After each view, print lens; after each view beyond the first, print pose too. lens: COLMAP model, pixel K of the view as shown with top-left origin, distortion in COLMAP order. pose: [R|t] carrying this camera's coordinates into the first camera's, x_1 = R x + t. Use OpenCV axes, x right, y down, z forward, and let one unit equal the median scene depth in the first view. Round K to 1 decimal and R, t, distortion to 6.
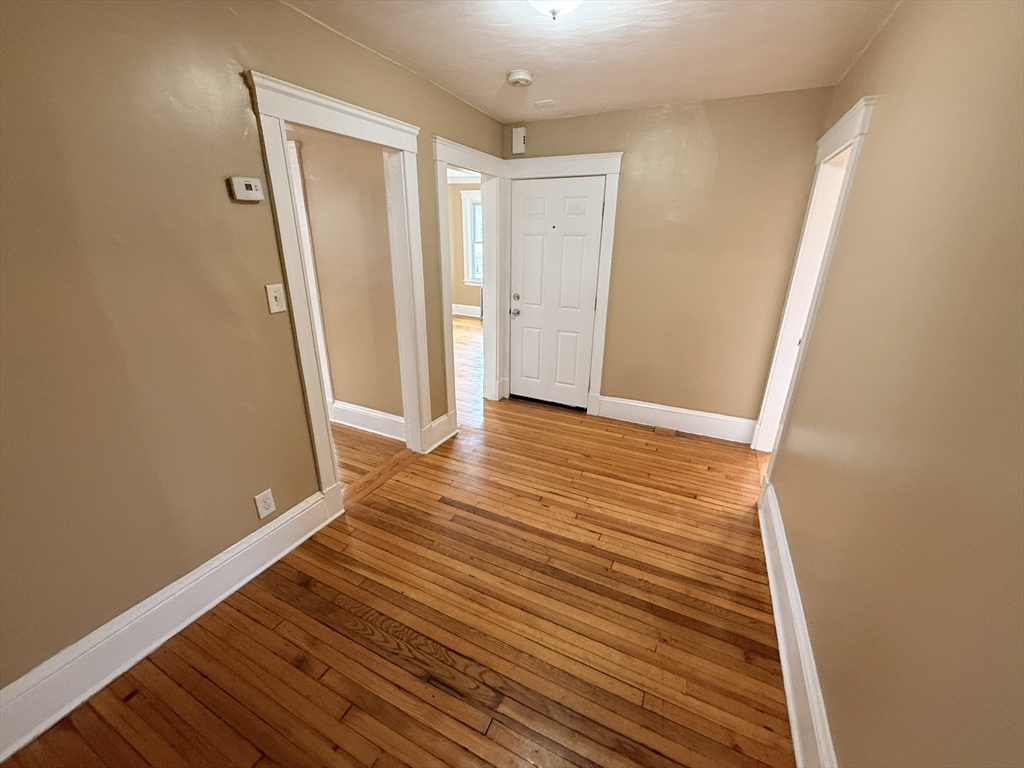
lens RADIAL K [[408.8, 0, 510.4], [0, 408.8, 381.7], [0, 0, 1]] dist [-0.000064, -0.000016]
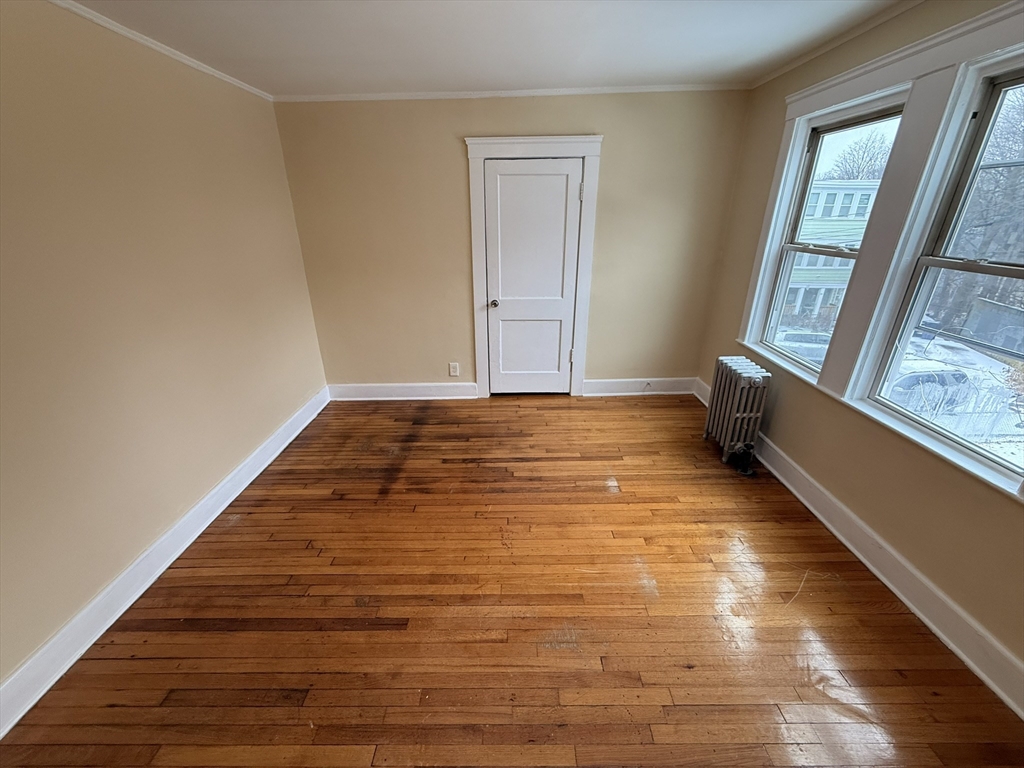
lens RADIAL K [[408.8, 0, 510.4], [0, 408.8, 381.7], [0, 0, 1]] dist [-0.000064, -0.000016]
pose [[0.892505, -0.189429, 0.409329, -0.364301], [0.168130, 0.981848, 0.087787, -0.074400], [-0.418529, -0.009530, 0.908154, 0.138533]]
